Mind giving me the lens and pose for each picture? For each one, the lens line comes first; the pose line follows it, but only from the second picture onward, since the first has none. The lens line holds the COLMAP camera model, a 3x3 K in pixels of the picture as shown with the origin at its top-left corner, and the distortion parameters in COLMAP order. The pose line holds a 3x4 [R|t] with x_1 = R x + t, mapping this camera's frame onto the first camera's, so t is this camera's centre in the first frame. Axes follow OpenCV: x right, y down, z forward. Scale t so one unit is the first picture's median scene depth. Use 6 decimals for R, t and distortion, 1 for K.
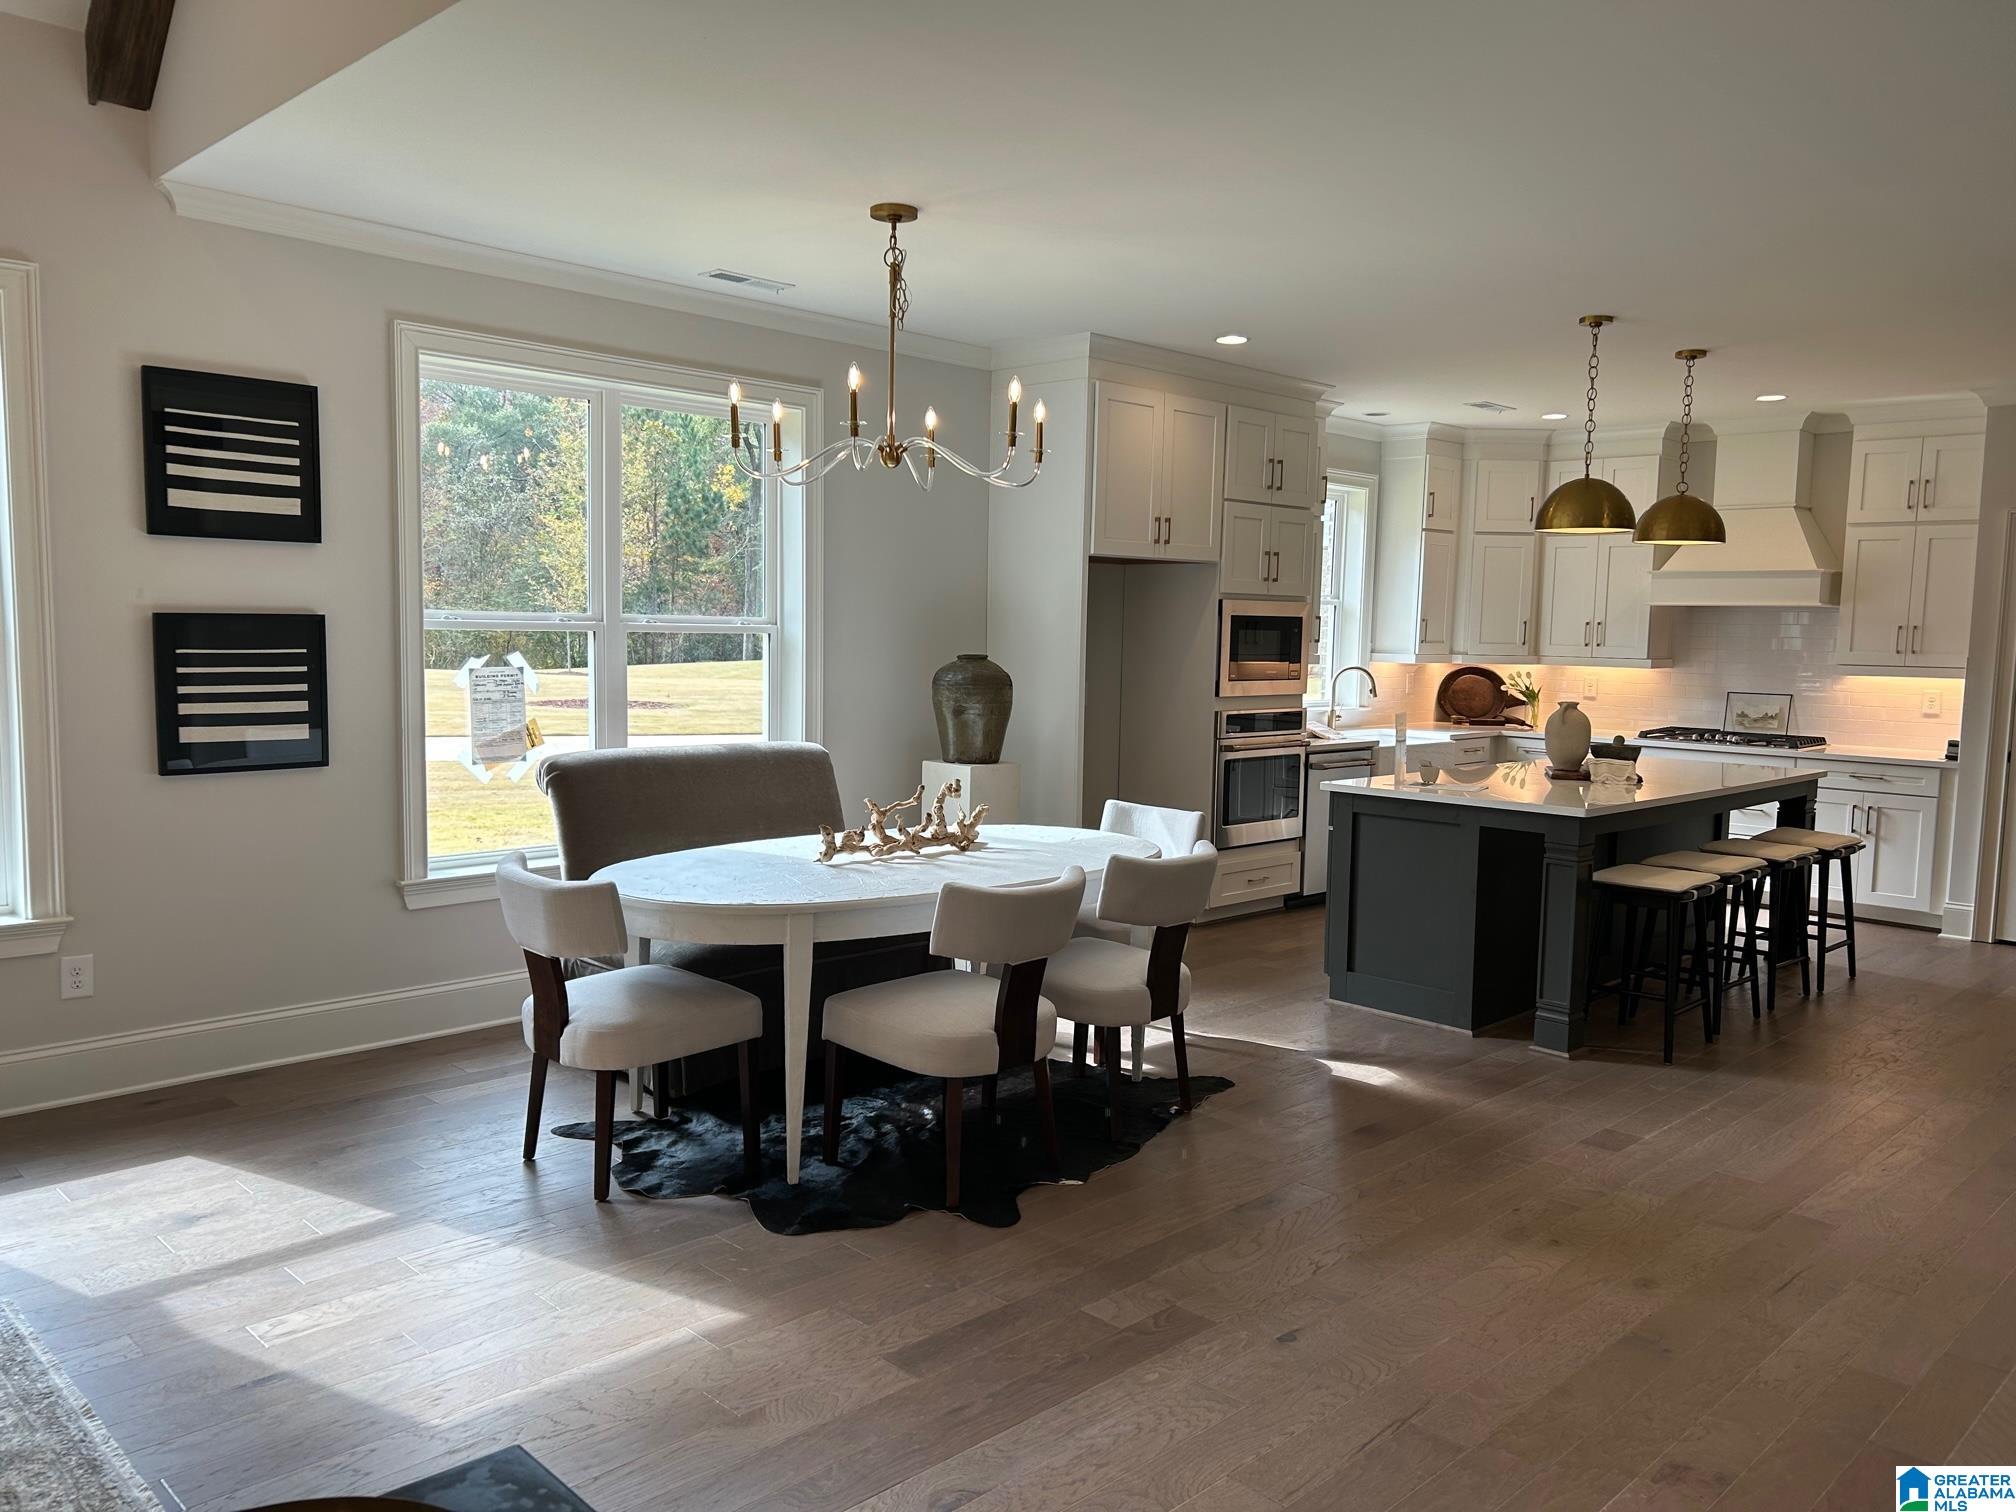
lens RADIAL K [[1539.4, 0, 1008.0], [0, 1539.4, 756.0], [0, 0, 1]] dist [0.064835, 0.000030]
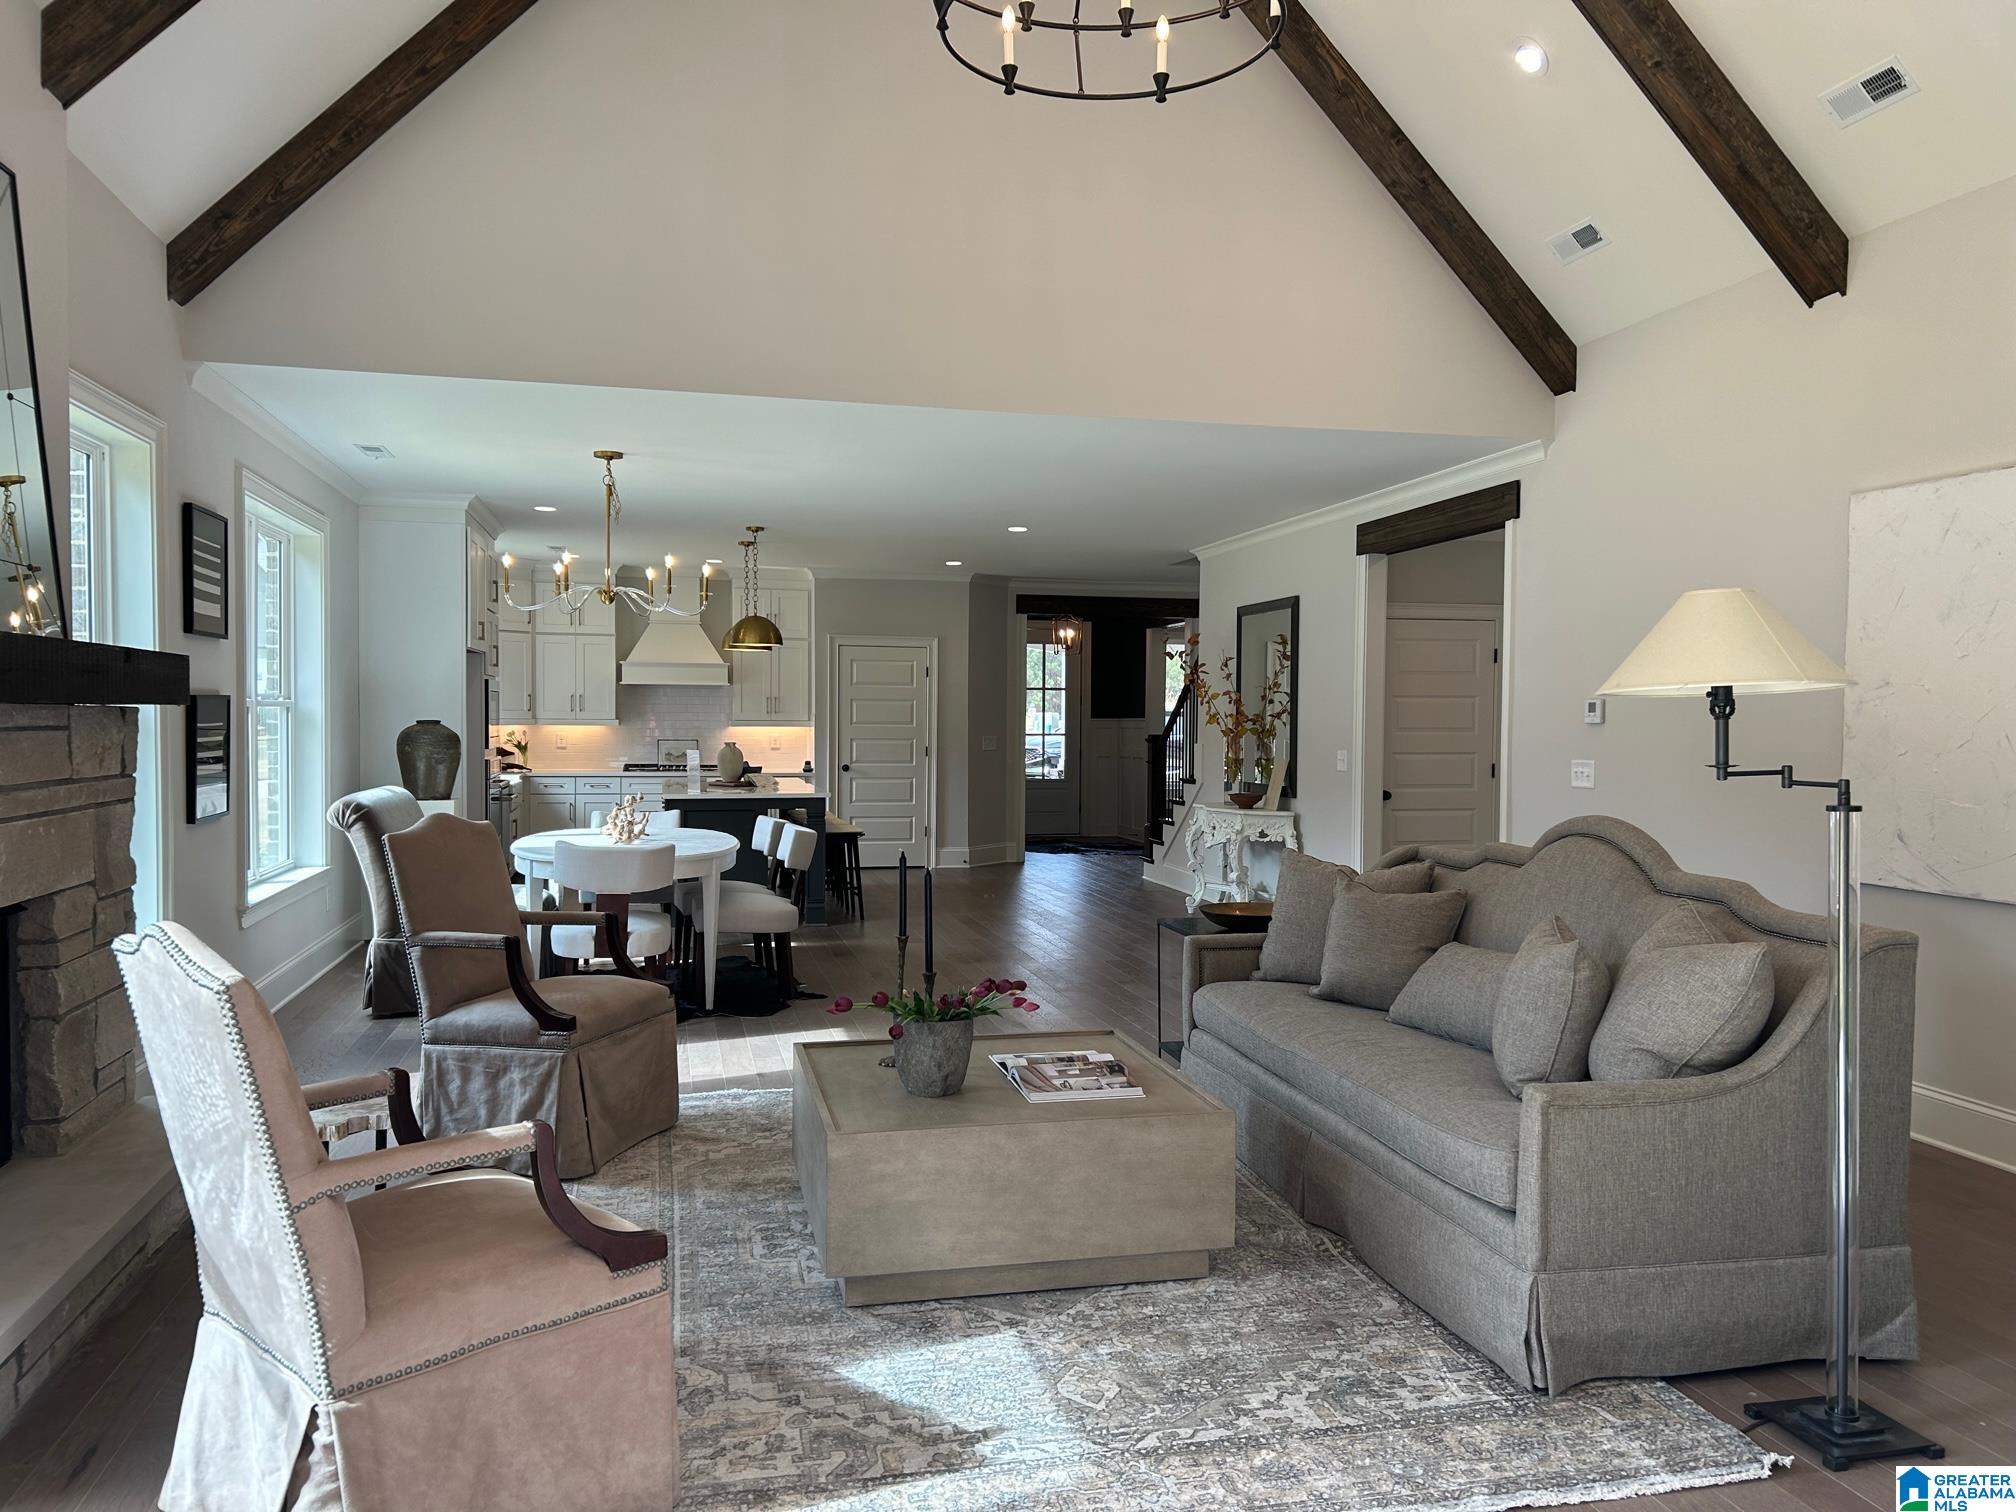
lens RADIAL K [[1504.8, 0, 1019.8], [0, 1504.8, 763.8], [0, 0, 1]] dist [0.122637, -0.259106]
pose [[0.544532, -0.043649, 0.837604, -0.708929], [0.076092, 0.997098, 0.002493, 0.007798], [-0.835281, 0.062377, 0.546273, -0.145410]]
